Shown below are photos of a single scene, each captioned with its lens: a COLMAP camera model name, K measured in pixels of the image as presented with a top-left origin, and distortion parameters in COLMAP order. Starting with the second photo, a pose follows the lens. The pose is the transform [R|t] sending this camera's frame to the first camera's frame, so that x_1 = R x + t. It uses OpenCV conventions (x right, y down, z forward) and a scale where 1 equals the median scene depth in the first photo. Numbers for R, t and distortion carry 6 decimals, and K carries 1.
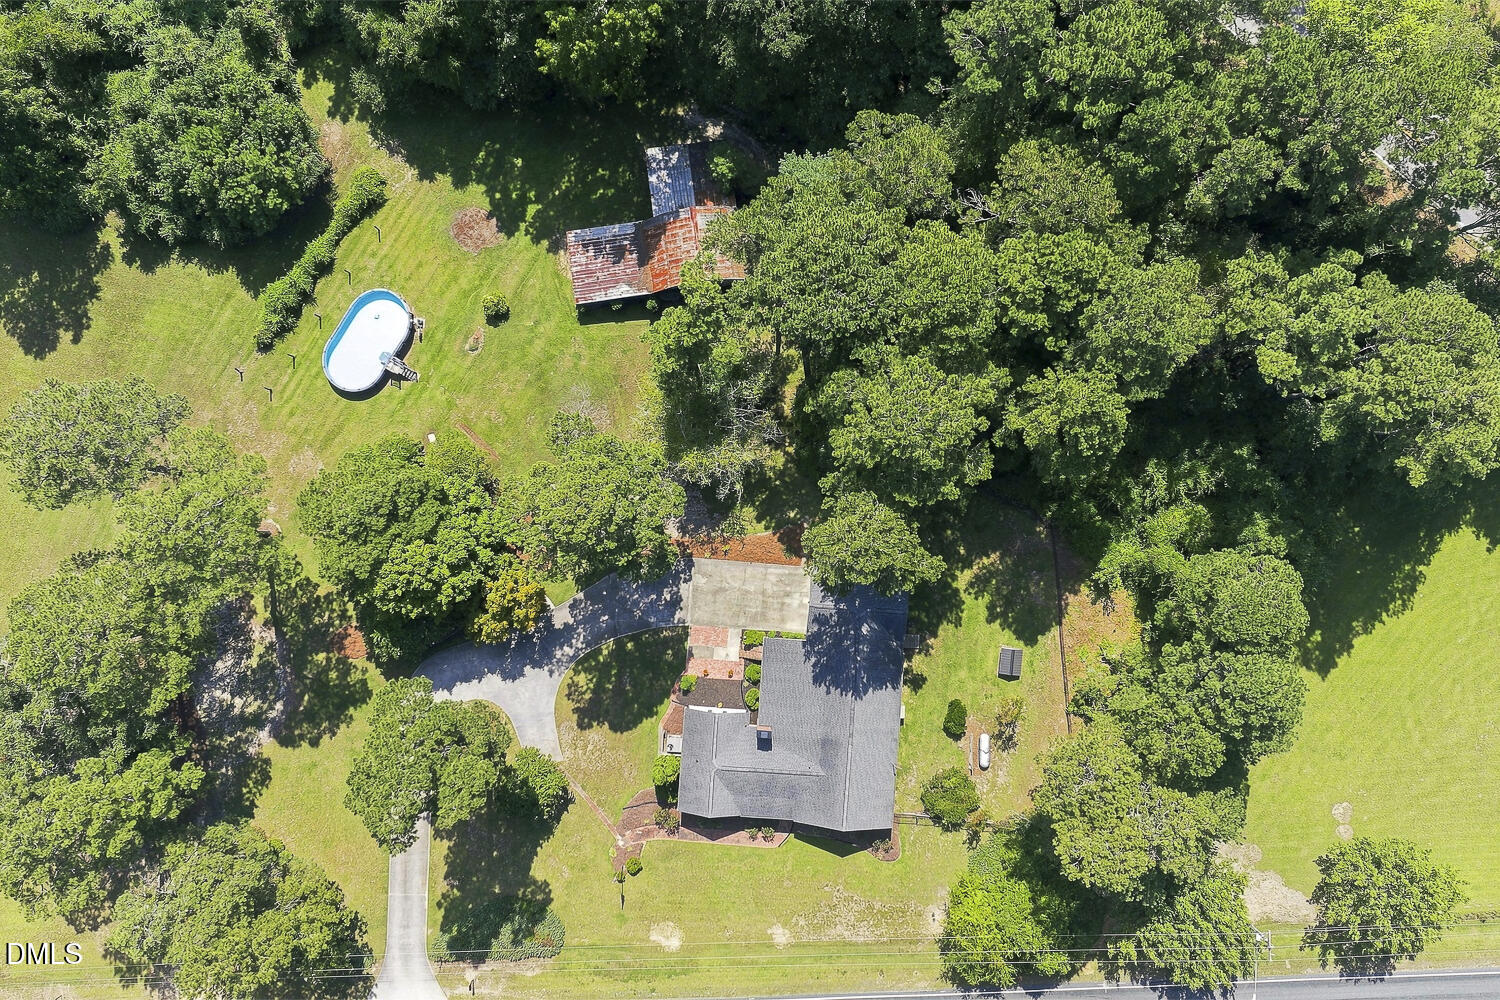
lens RADIAL K [[1236.8, 0, 754.6], [0, 1236.8, 492.1], [0, 0, 1]] dist [0.004915, -0.019145]
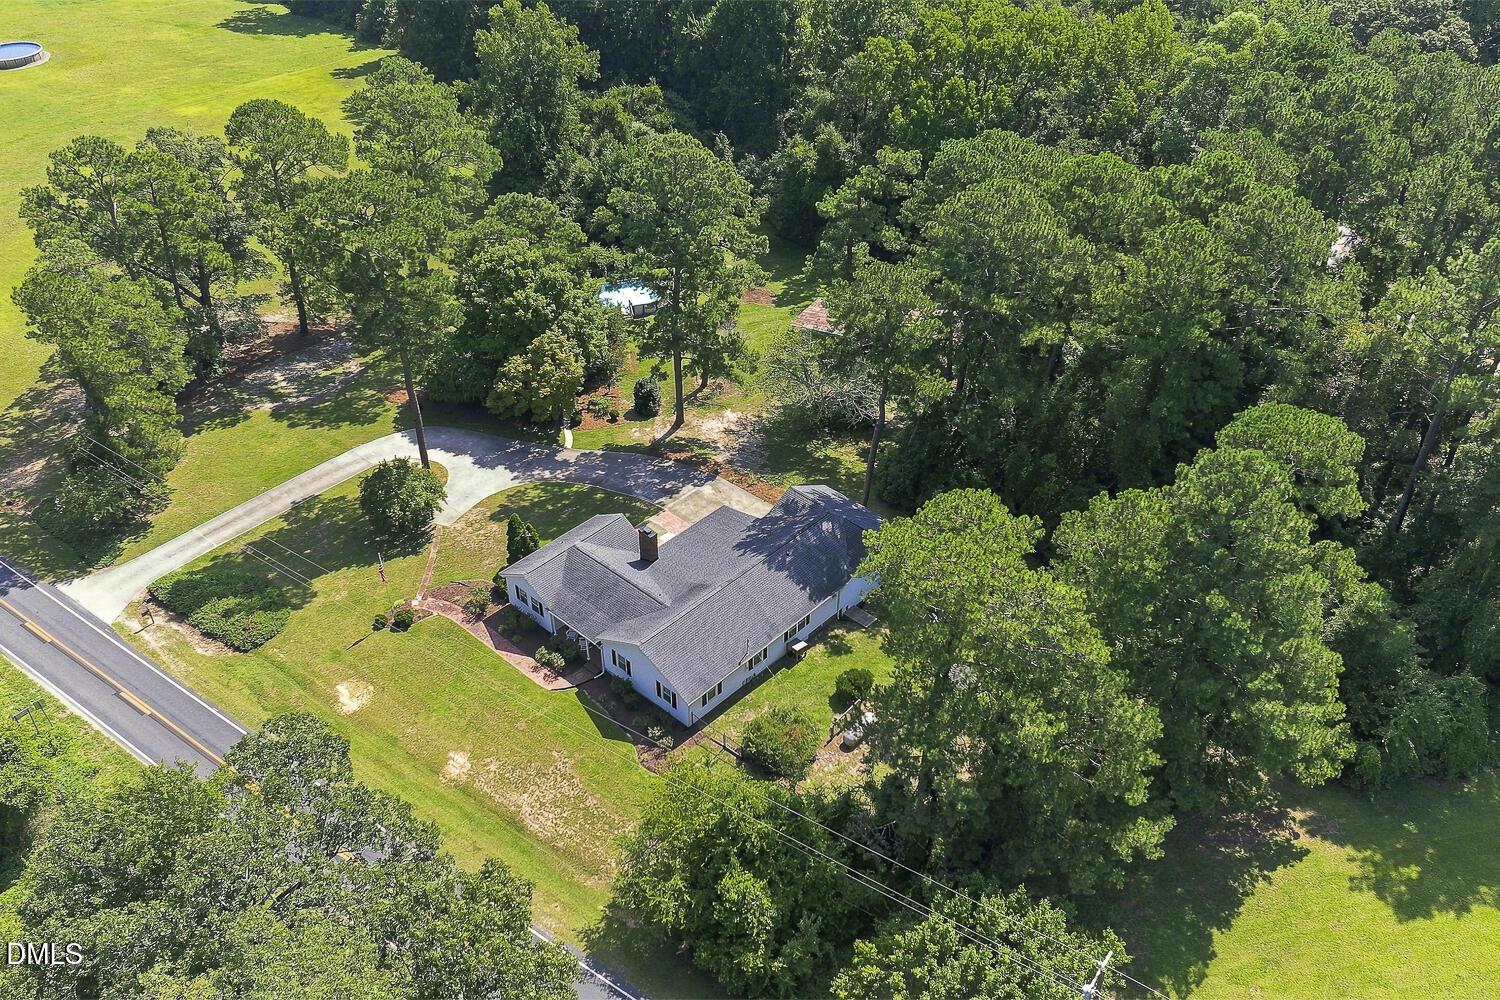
lens RADIAL K [[1236.8, 0, 755.7], [0, 1236.8, 488.8], [0, 0, 1]] dist [0.004915, -0.019145]
pose [[0.777426, 0.377149, -0.503356, 0.431701], [-0.628910, 0.477533, -0.613542, 0.597930], [0.008972, 0.793549, 0.608440, 0.464486]]
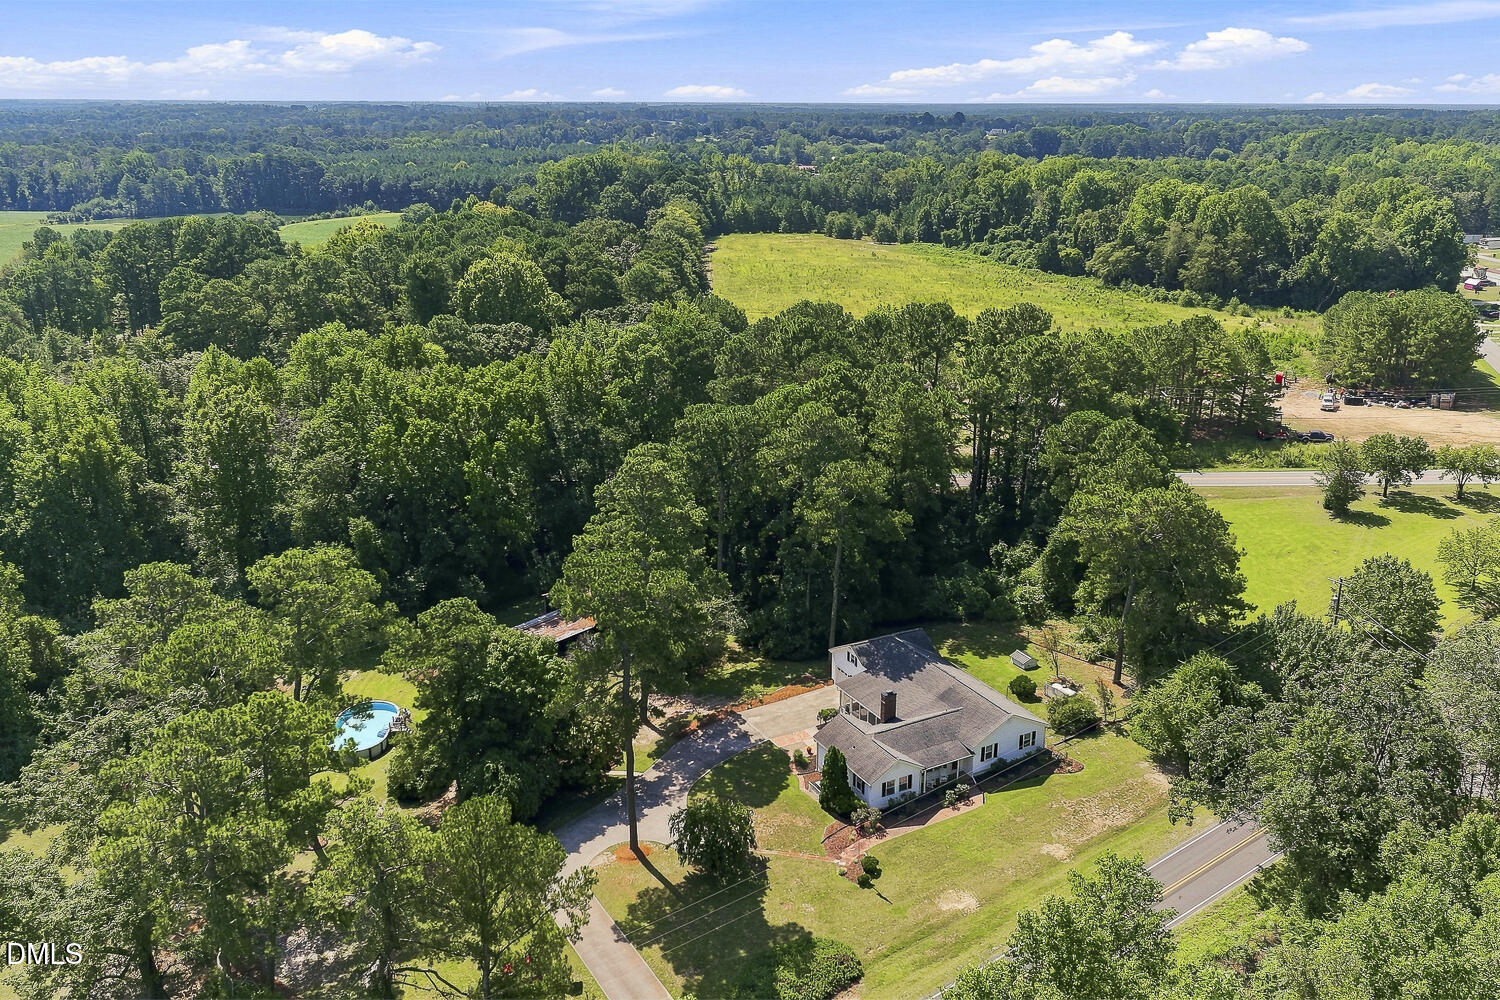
lens RADIAL K [[1236.8, 0, 761.5], [0, 1236.8, 495.9], [0, 0, 1]] dist [0.004915, -0.019145]
pose [[0.841265, -0.163684, 0.515249, -0.549919], [0.540542, 0.271201, -0.796407, 0.860302], [-0.009377, 0.948503, 0.316630, 0.495870]]
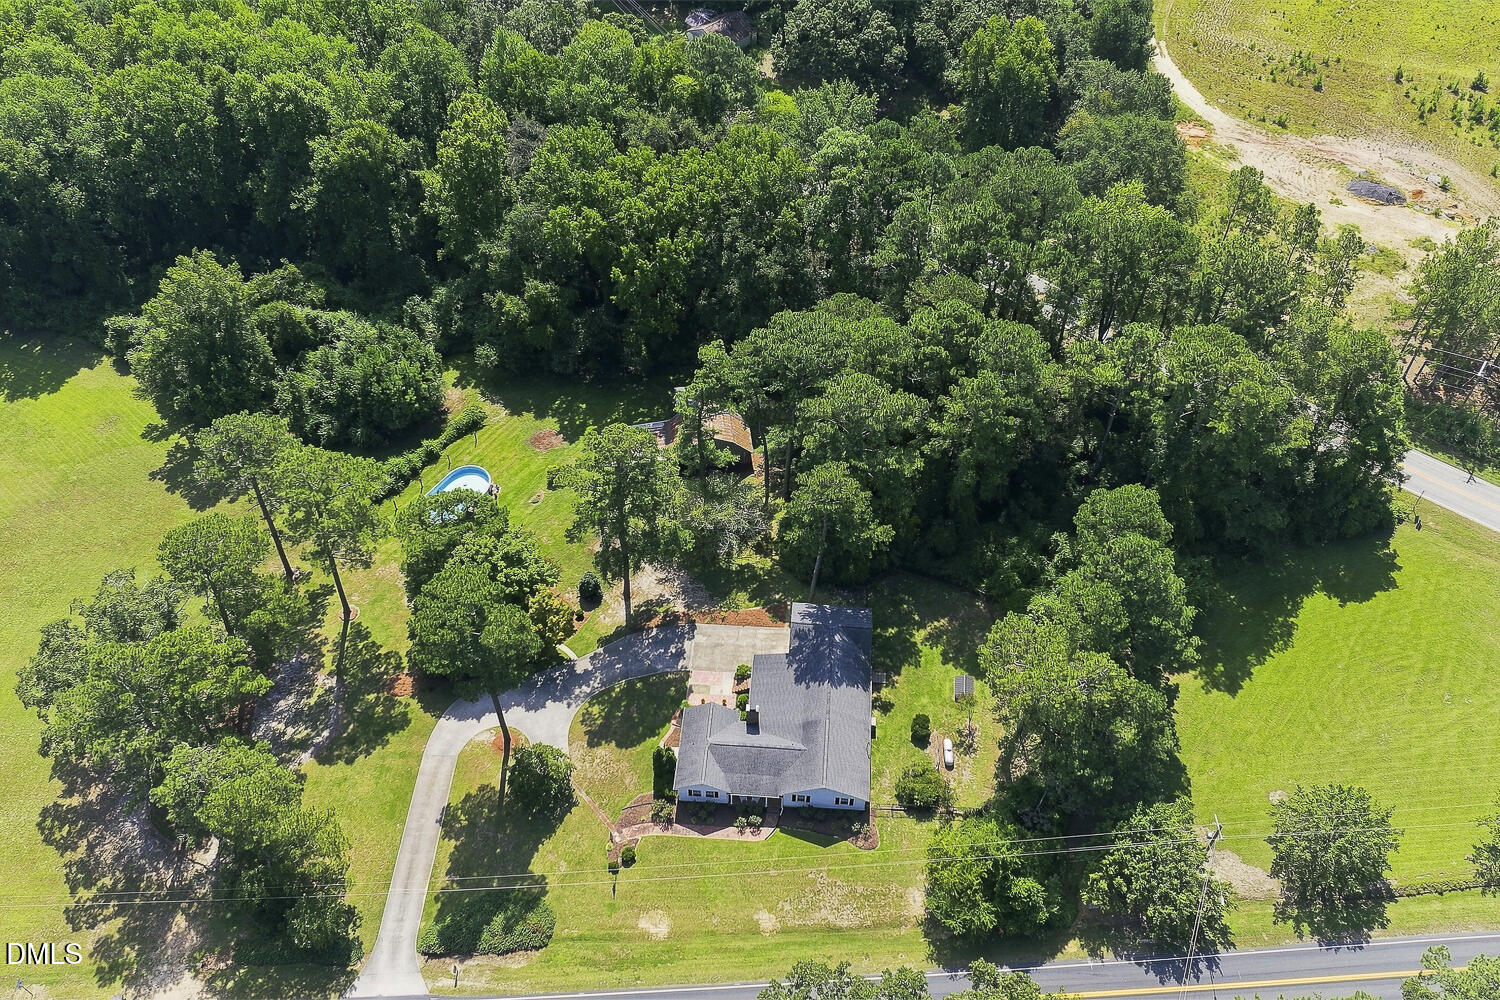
lens RADIAL K [[1236.8, 0, 759.2], [0, 1236.8, 493.5], [0, 0, 1]] dist [0.004915, -0.019145]
pose [[0.999943, 0.010673, -0.000010, 0.010895], [-0.008130, 0.761050, -0.648642, 0.750503], [-0.006915, 0.648605, 0.761094, -0.008239]]
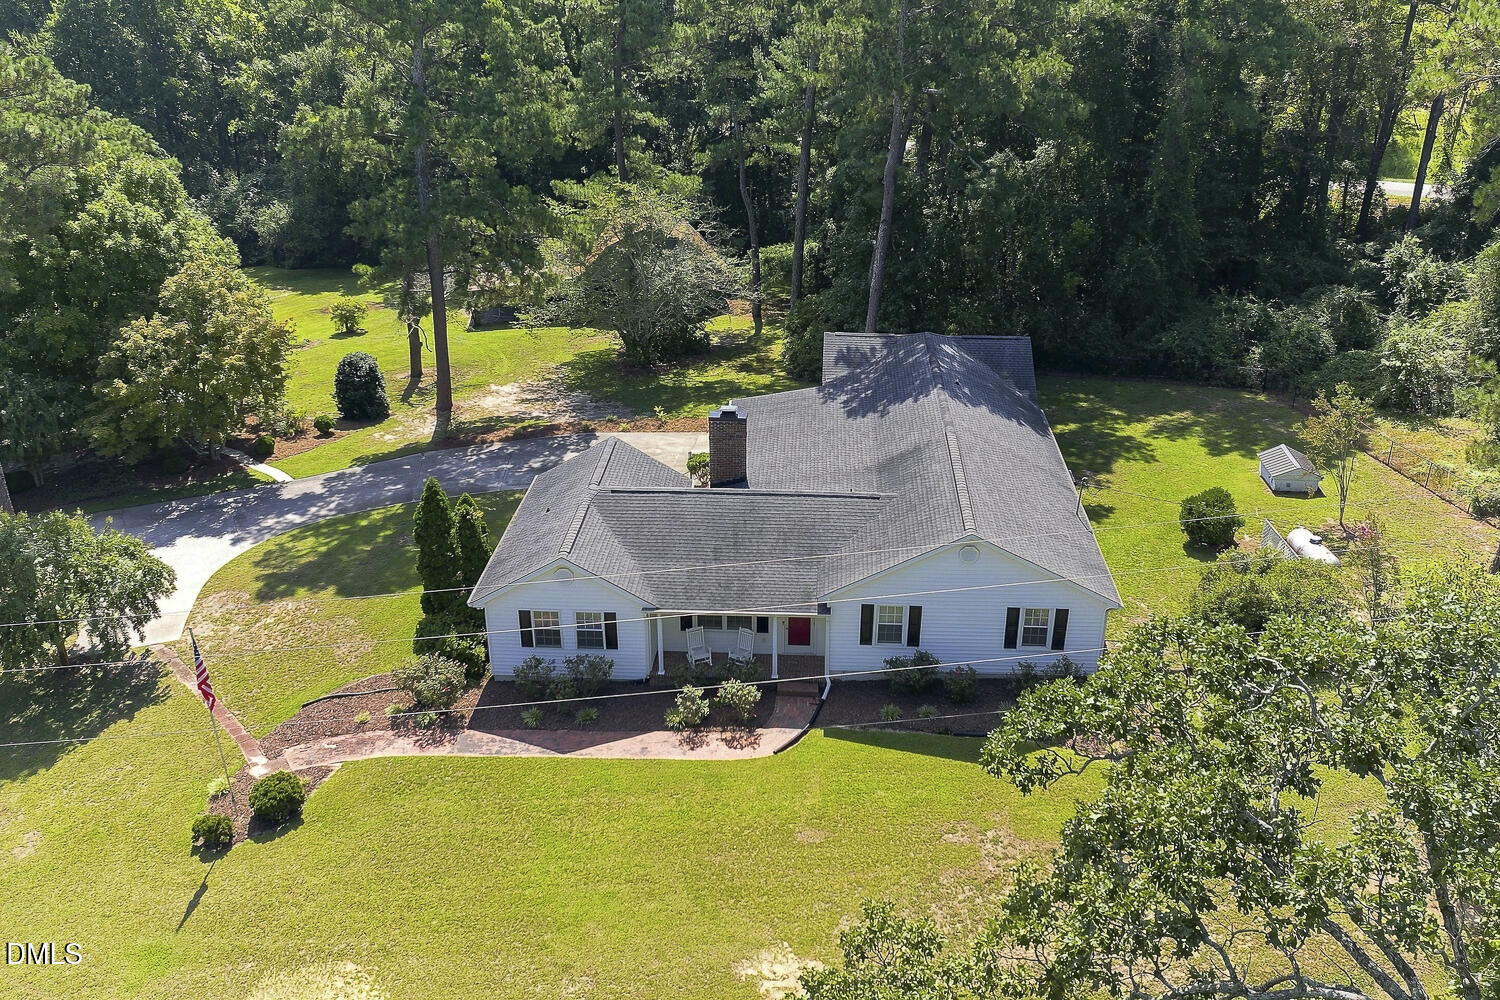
lens RADIAL K [[1236.8, 0, 759.2], [0, 1236.8, 496.8], [0, 0, 1]] dist [0.004915, -0.019145]
pose [[0.999956, -0.004802, 0.008057, 0.013118], [0.009347, 0.438740, -0.898565, 0.530965], [0.000780, 0.898601, 0.438766, 0.806503]]
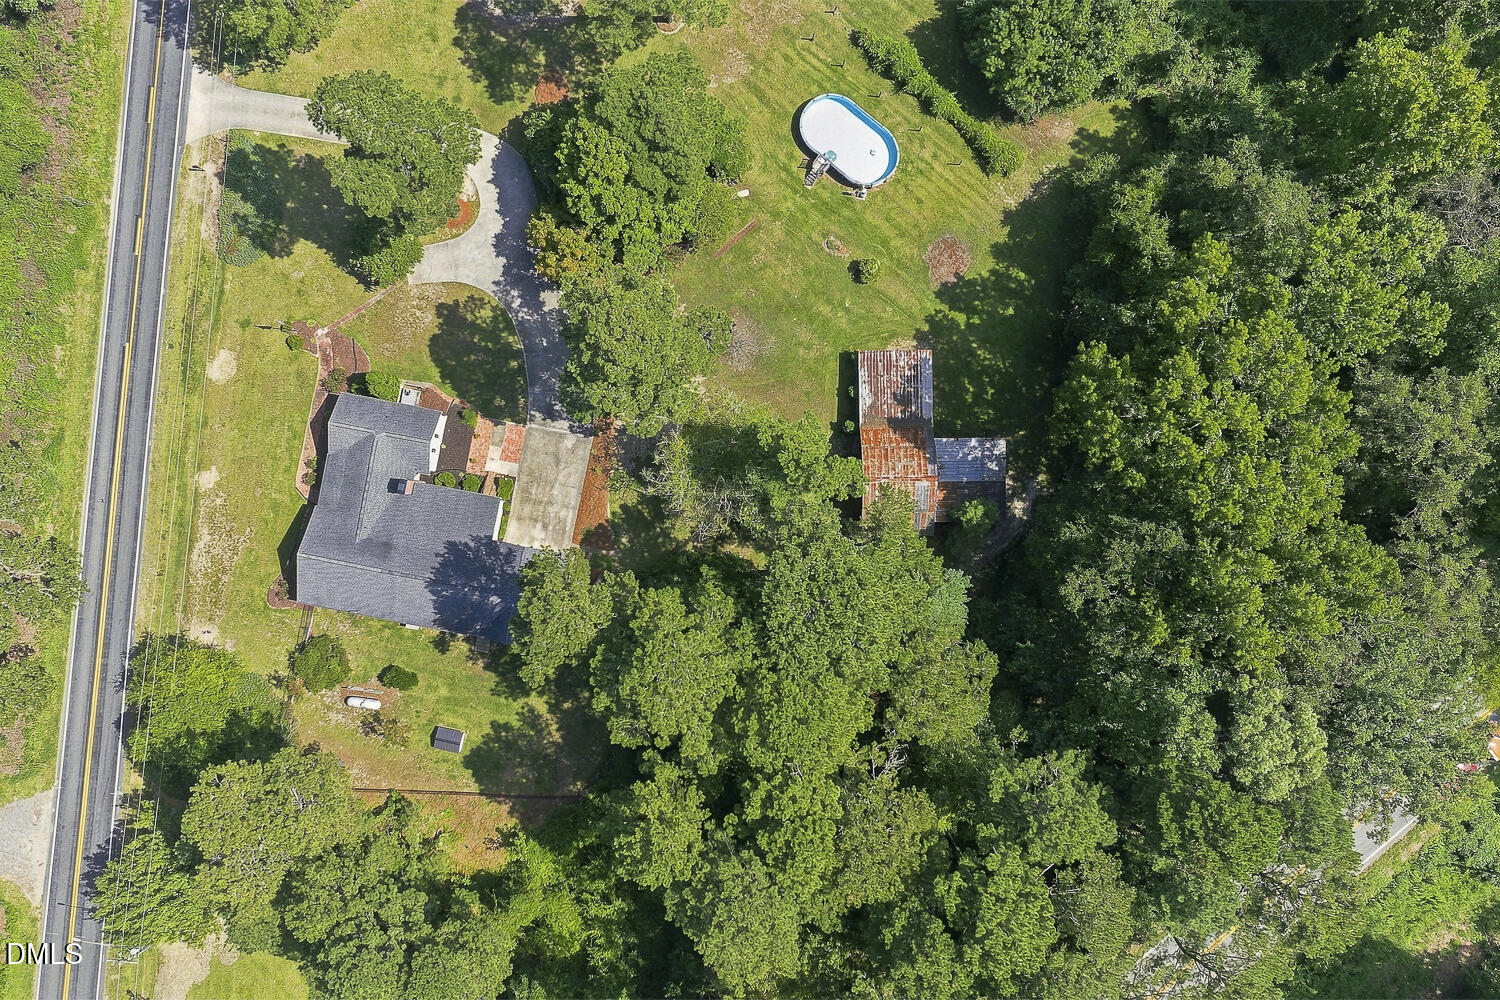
lens RADIAL K [[1236.8, 0, 756.9], [0, 1236.8, 490.7], [0, 0, 1]] dist [0.004915, -0.019145]
pose [[-0.119691, 0.992769, -0.009142, -0.013588], [-0.992739, -0.119566, 0.013184, -0.098099], [0.011995, 0.010653, 0.999871, 0.000145]]
